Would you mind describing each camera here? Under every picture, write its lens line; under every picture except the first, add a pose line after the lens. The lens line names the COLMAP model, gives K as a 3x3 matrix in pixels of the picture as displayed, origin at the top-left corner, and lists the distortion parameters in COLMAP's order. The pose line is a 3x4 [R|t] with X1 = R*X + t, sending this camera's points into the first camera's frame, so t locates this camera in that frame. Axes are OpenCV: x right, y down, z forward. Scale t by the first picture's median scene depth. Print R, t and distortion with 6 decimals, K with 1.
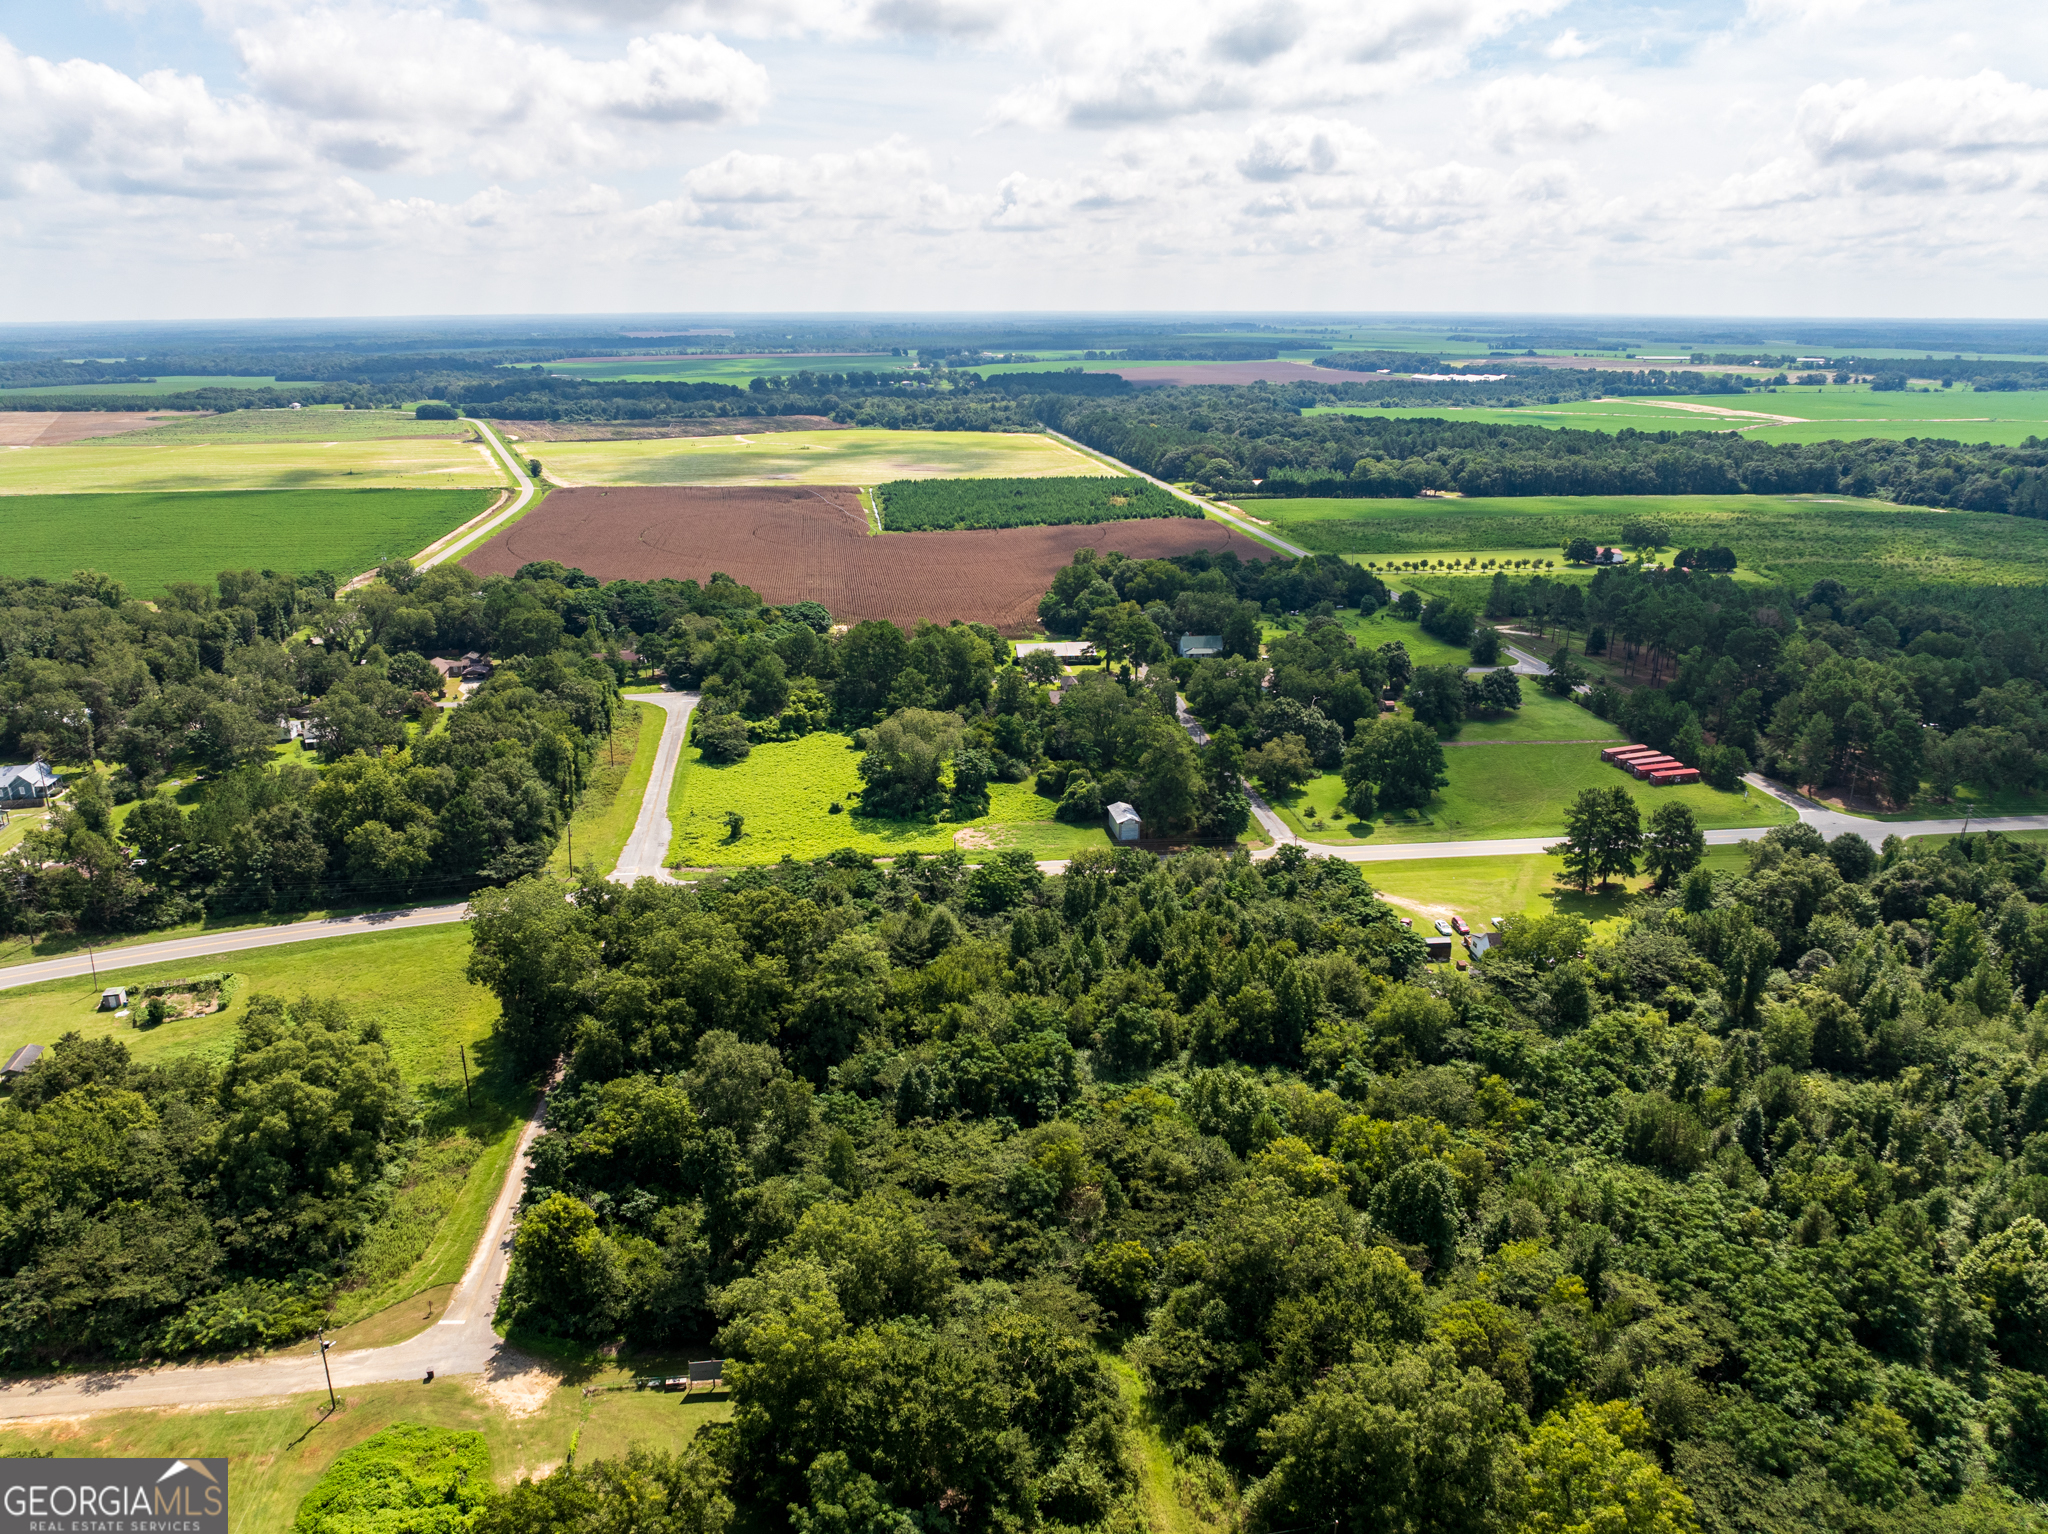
lens RADIAL K [[1445.5, 0, 1018.8], [0, 1445.5, 775.1], [0, 0, 1]] dist [-0.053162, 0.023719]
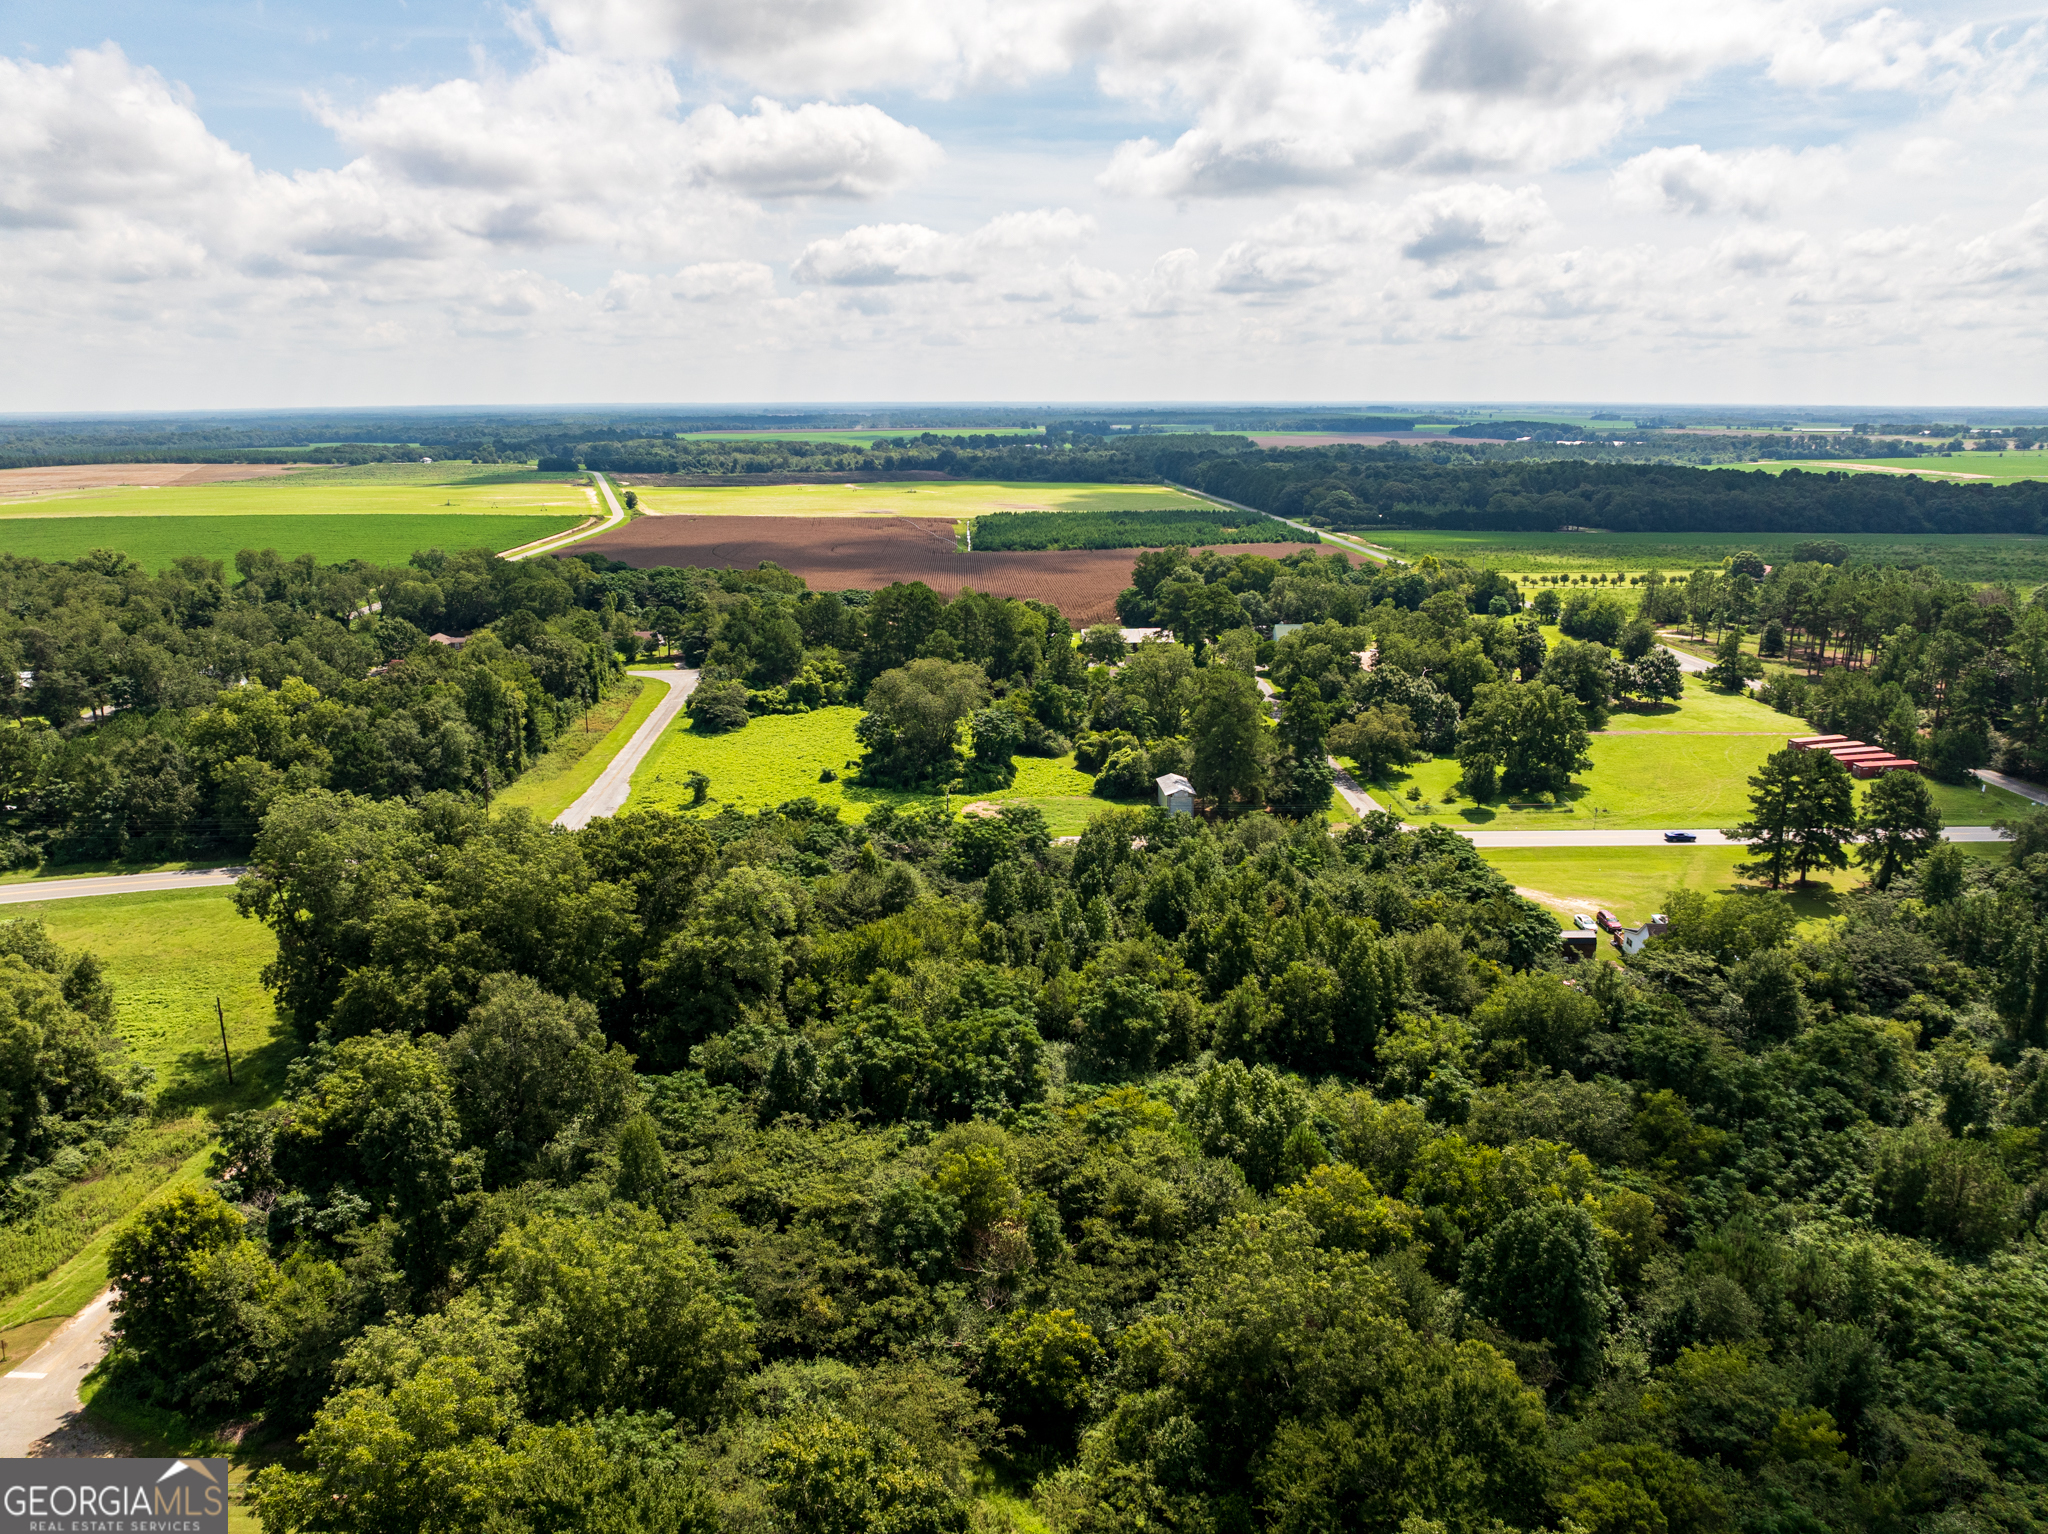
lens RADIAL K [[1445.5, 0, 1011.4], [0, 1445.5, 769.7], [0, 0, 1]] dist [-0.053162, 0.023719]
pose [[0.995287, 0.020030, -0.094885, 0.083062], [-0.025783, 0.997877, -0.059801, 0.097538], [0.093486, 0.061966, 0.993690, 0.278566]]
